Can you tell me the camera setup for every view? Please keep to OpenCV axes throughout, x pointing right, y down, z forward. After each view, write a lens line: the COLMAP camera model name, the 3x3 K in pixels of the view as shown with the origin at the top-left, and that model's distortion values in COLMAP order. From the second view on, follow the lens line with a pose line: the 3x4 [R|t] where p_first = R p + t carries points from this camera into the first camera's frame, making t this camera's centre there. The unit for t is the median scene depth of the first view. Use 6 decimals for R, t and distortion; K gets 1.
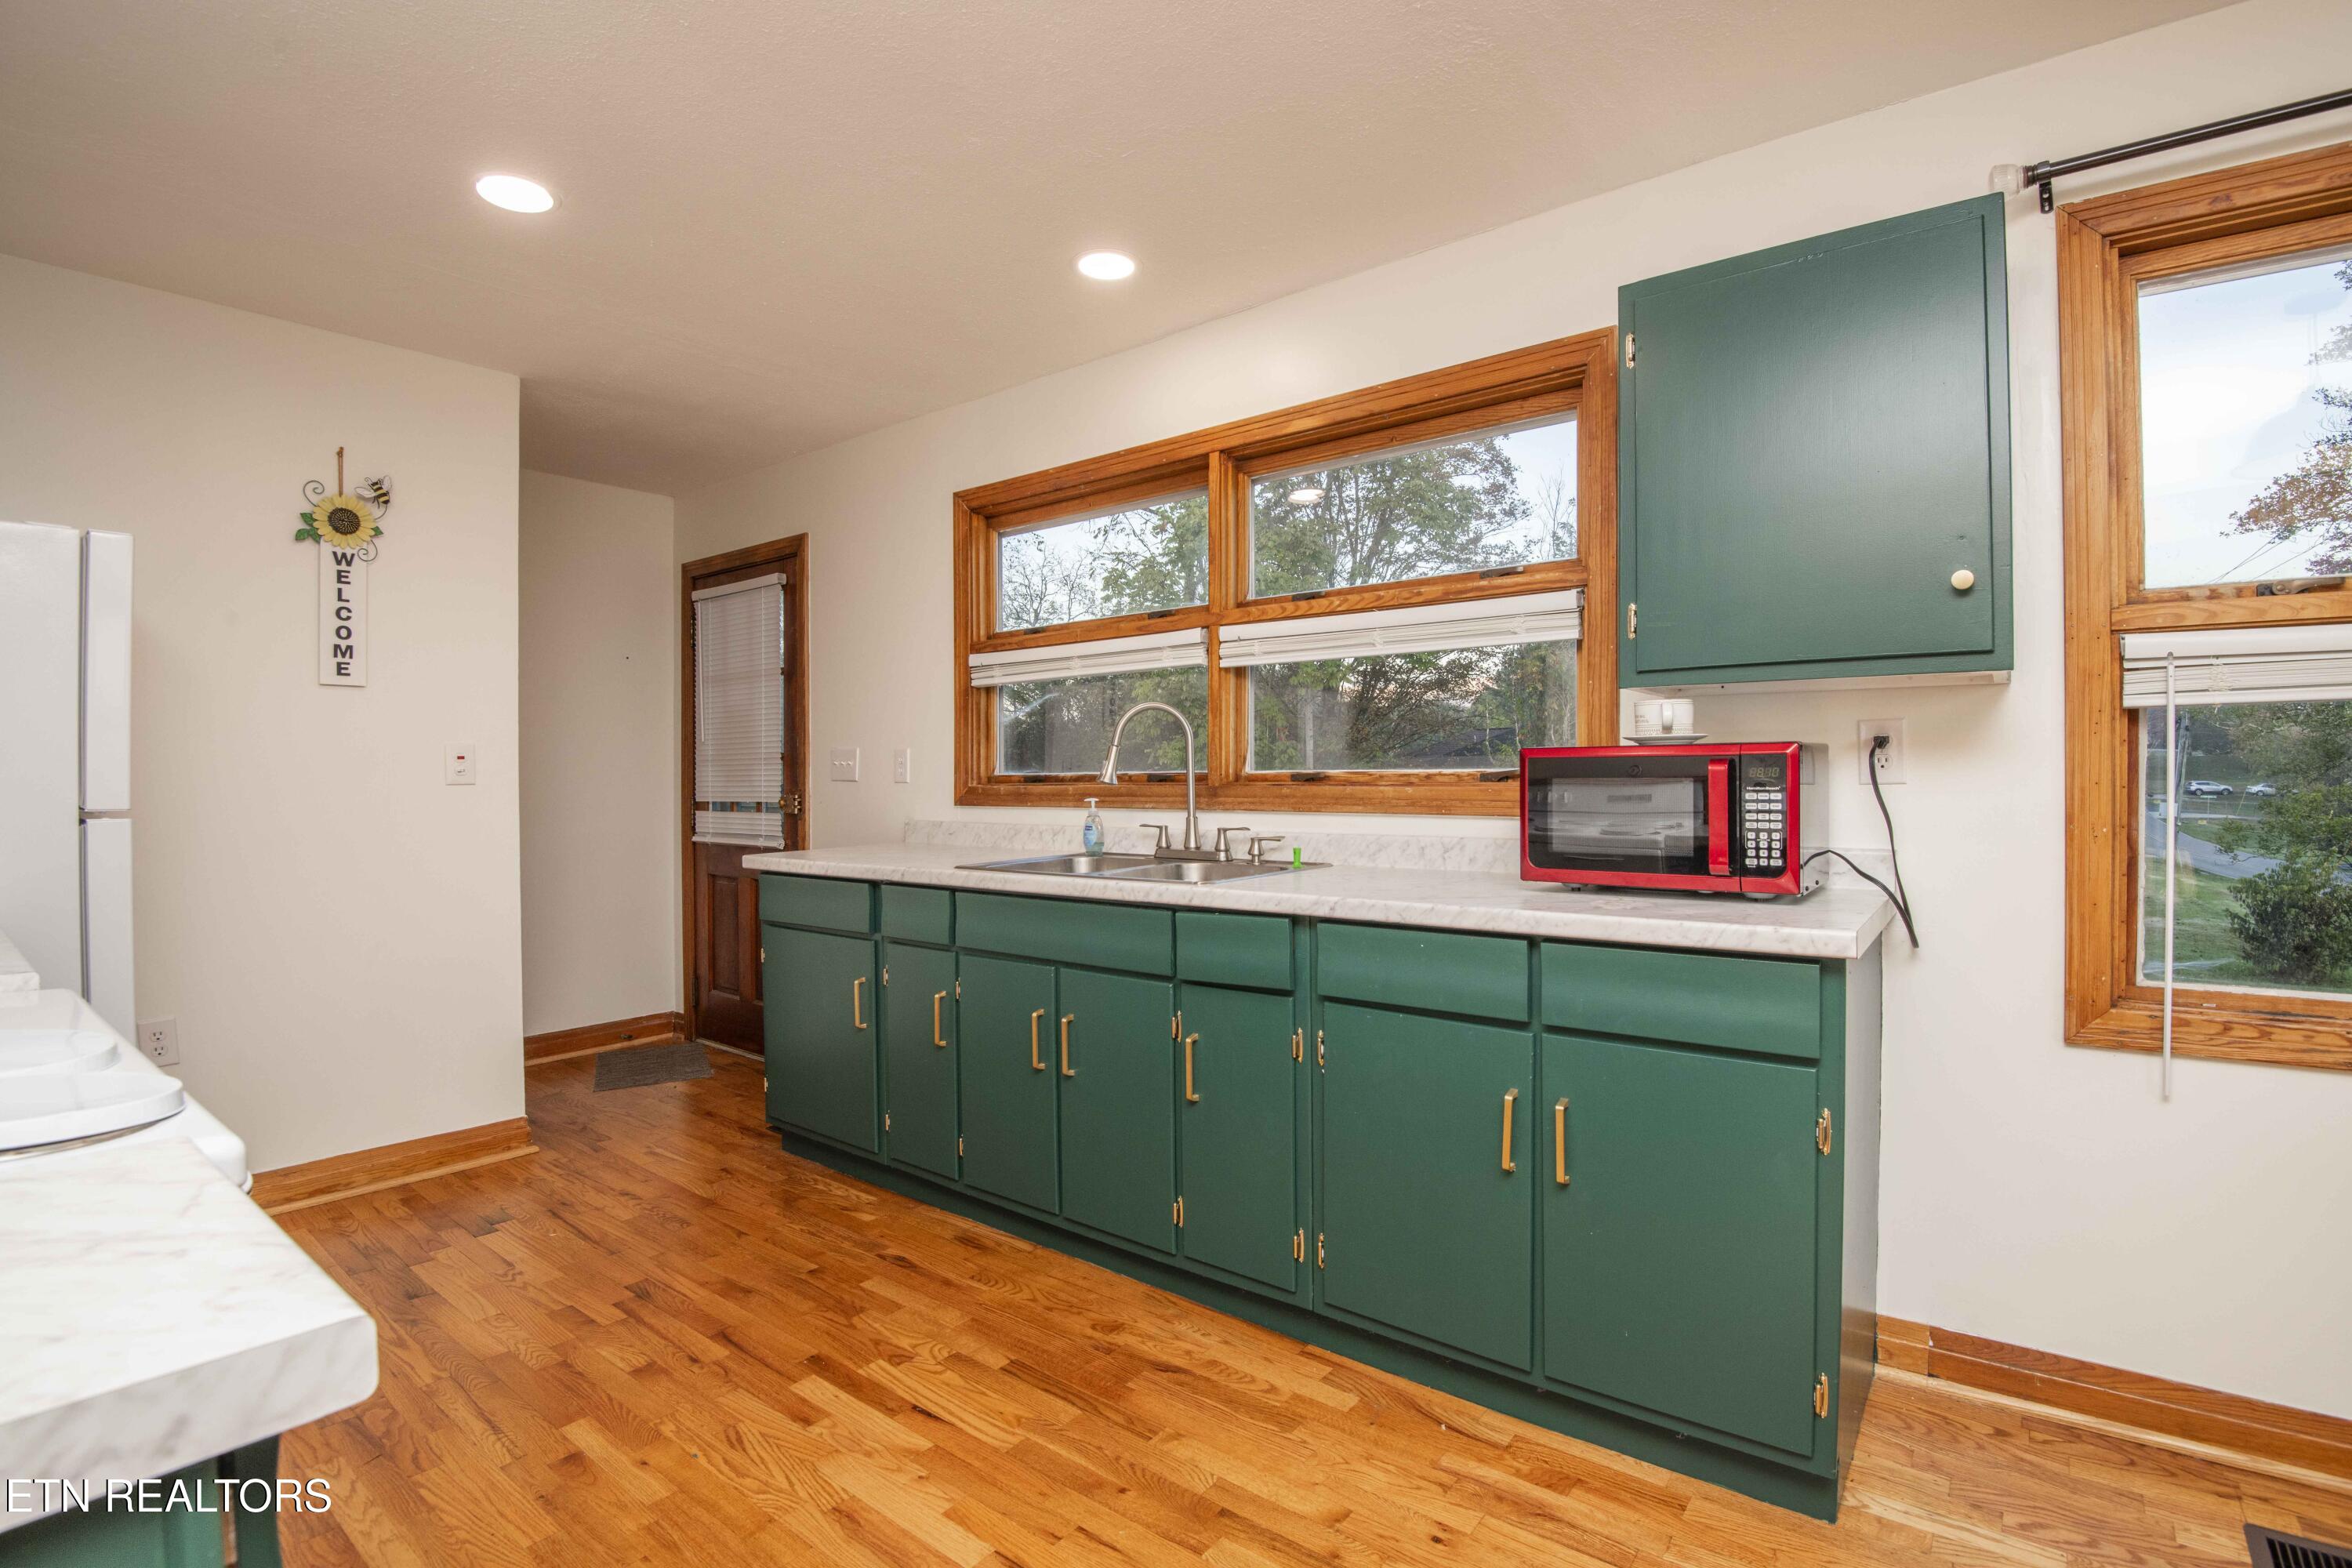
lens RADIAL K [[1073.3, 0, 1196.0], [0, 1073.3, 785.7], [0, 0, 1]] dist [-0.025774, -0.011878]
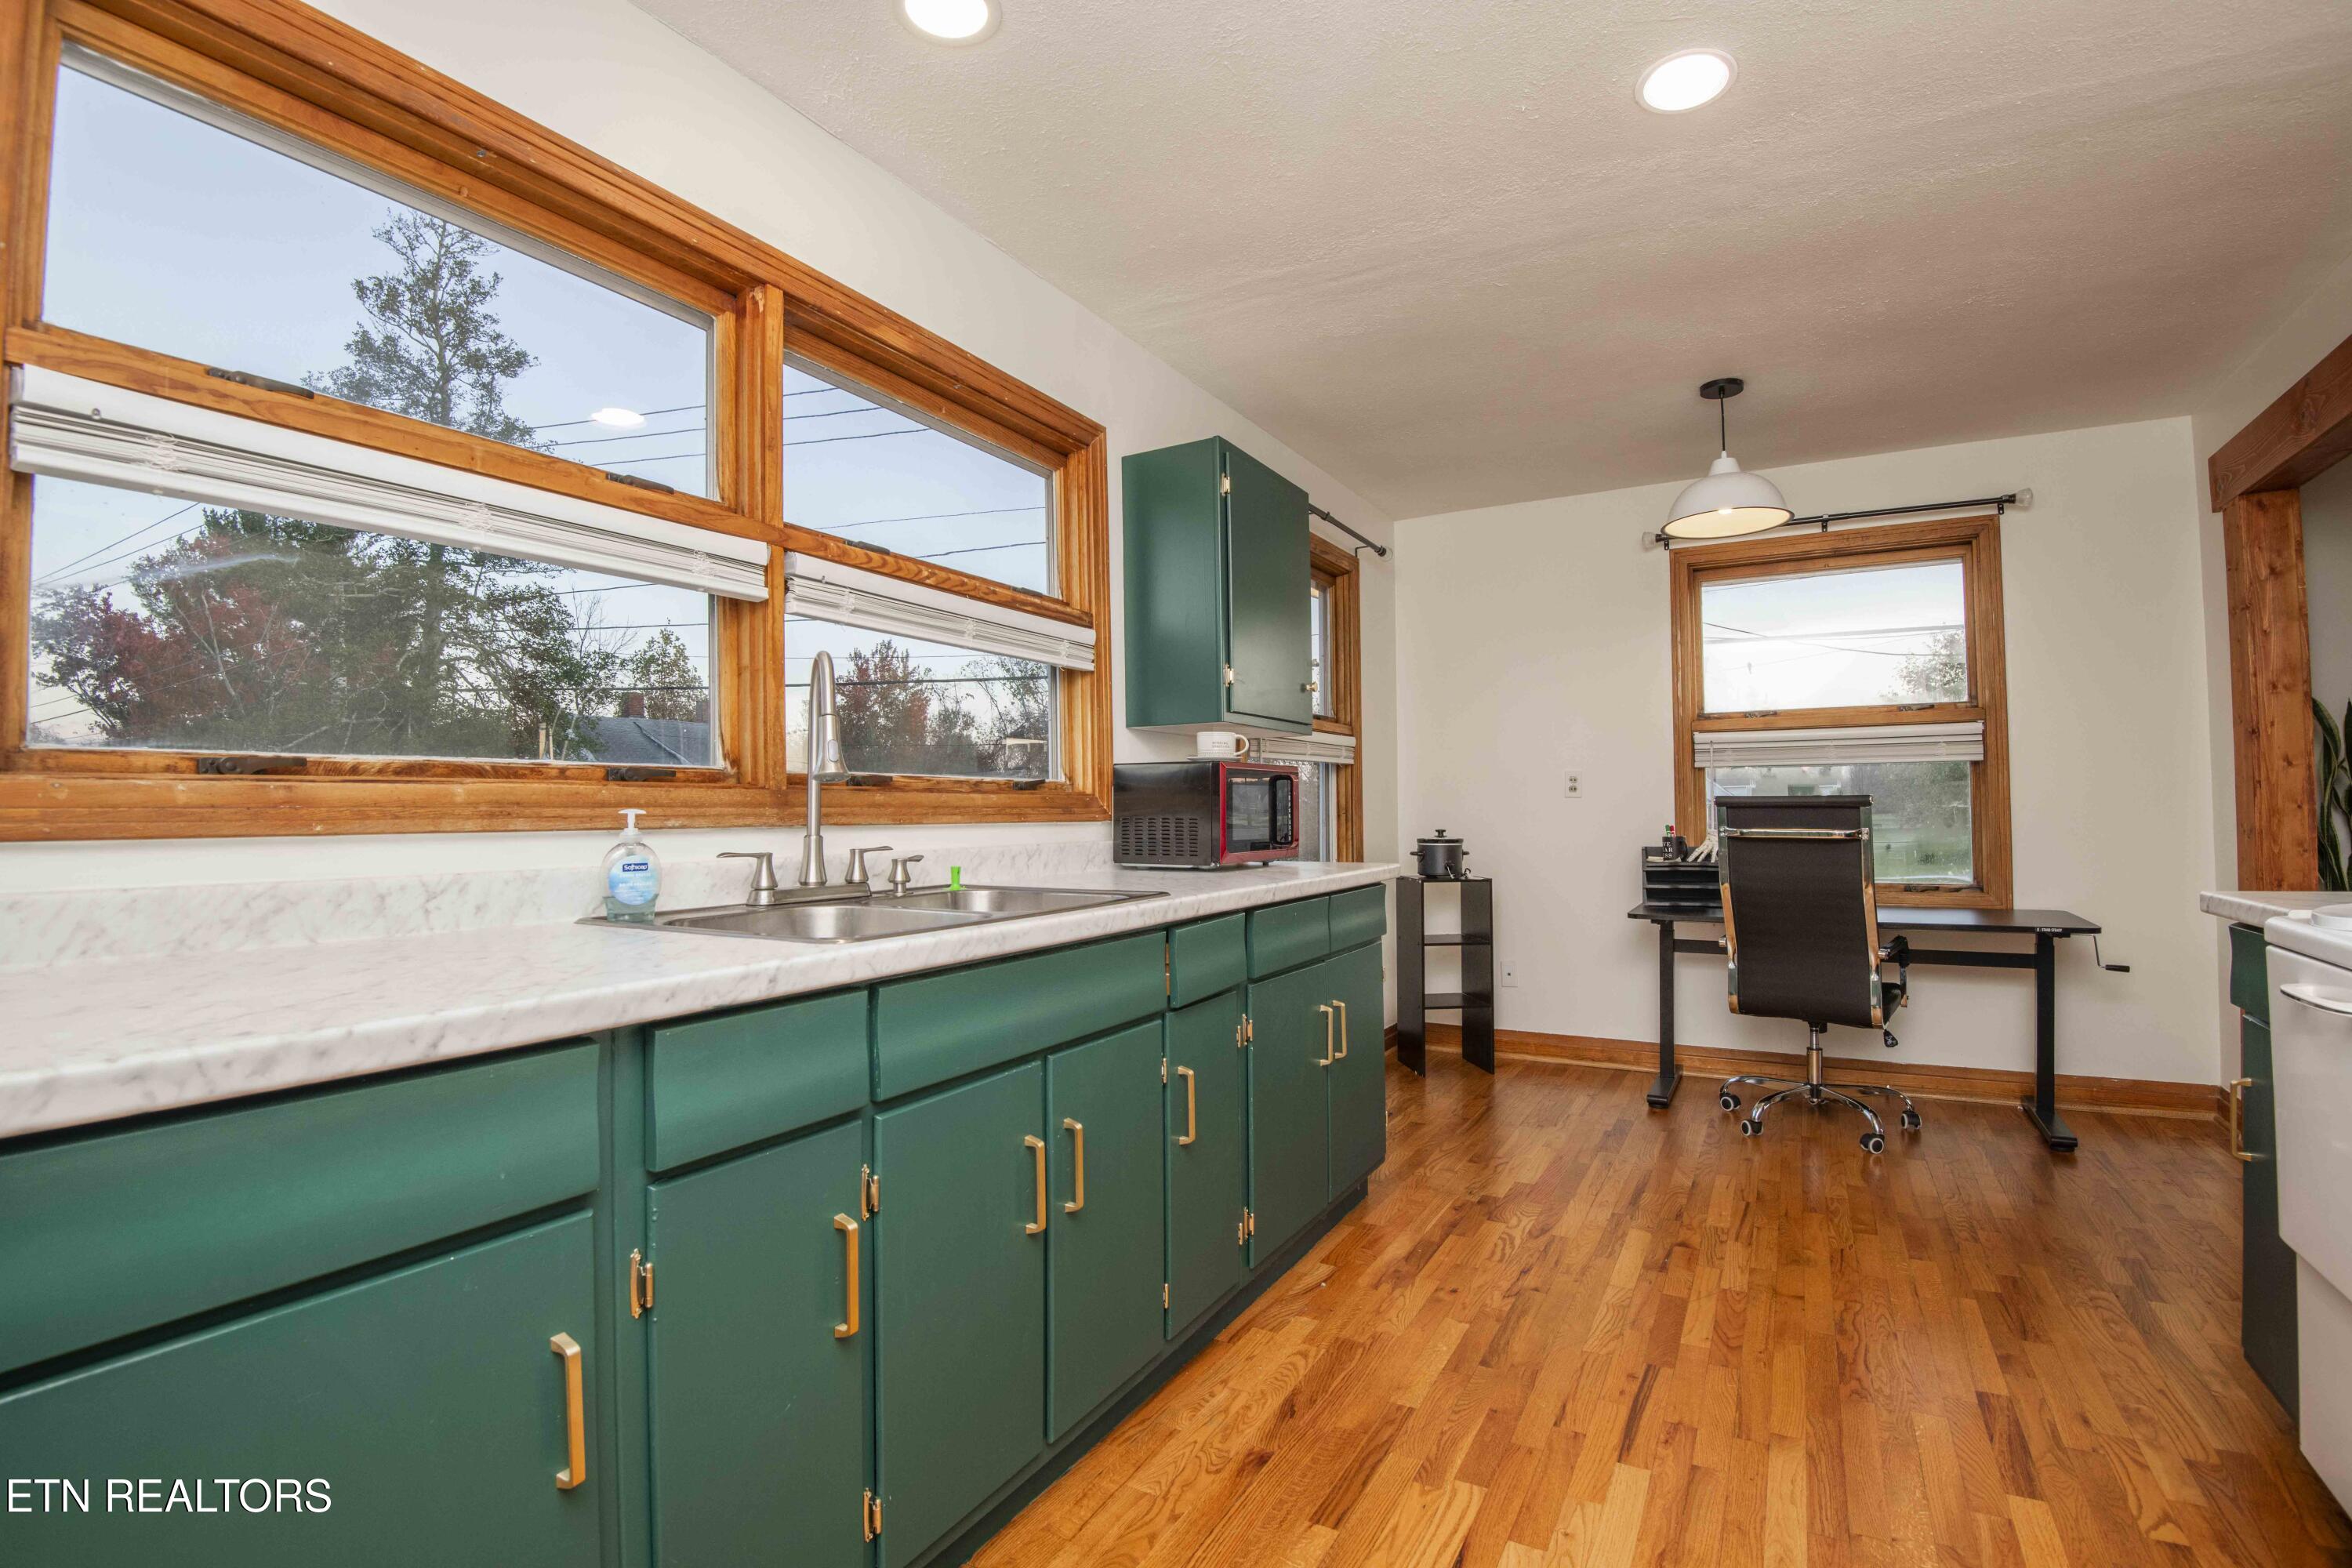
lens RADIAL K [[1112.8, 0, 1182.1], [0, 1112.8, 766.0], [0, 0, 1]] dist [-0.001217, -0.000637]
pose [[-0.147871, 0.040811, 0.988164, -0.752264], [0.011404, 0.999152, -0.039559, 0.016519], [-0.988941, 0.005419, -0.148211, 0.928854]]
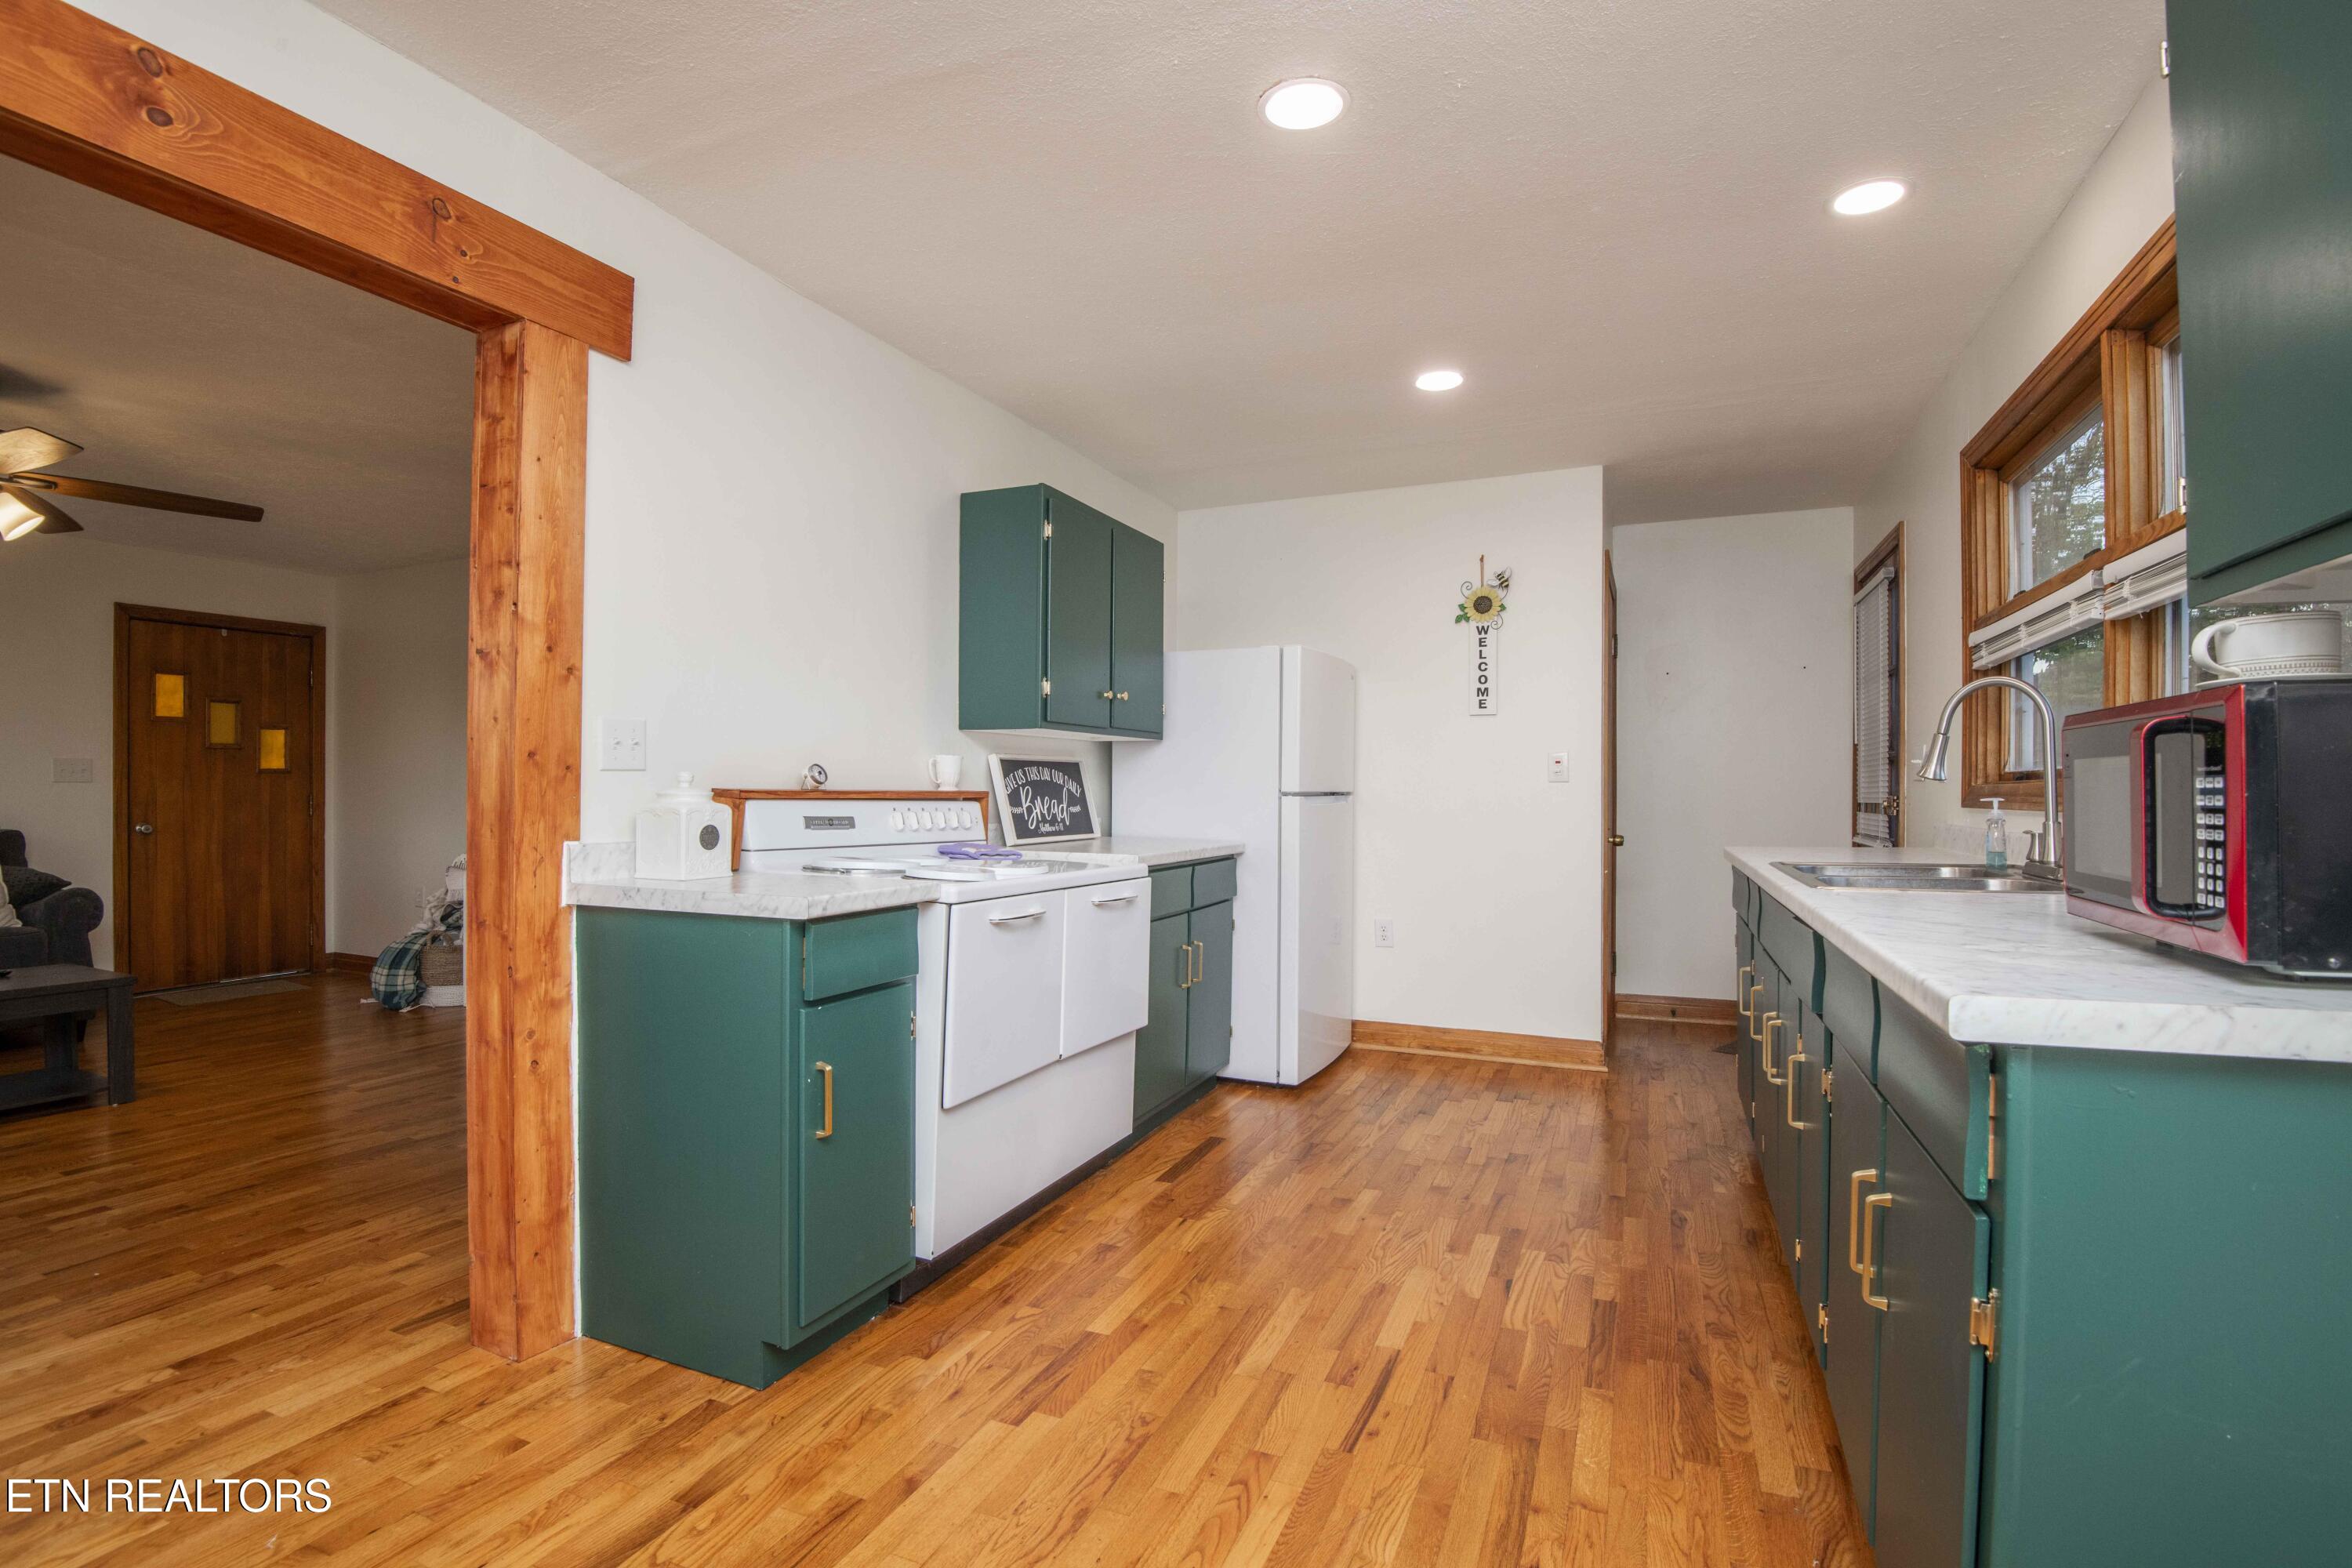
lens RADIAL K [[1073.3, 0, 1196.0], [0, 1073.3, 785.7], [0, 0, 1]] dist [-0.025774, -0.011878]
pose [[0.263305, 0.002020, -0.964711, 0.588451], [-0.011076, 0.999938, -0.000929, 0.011516], [0.964649, 0.010929, 0.263311, 0.223672]]
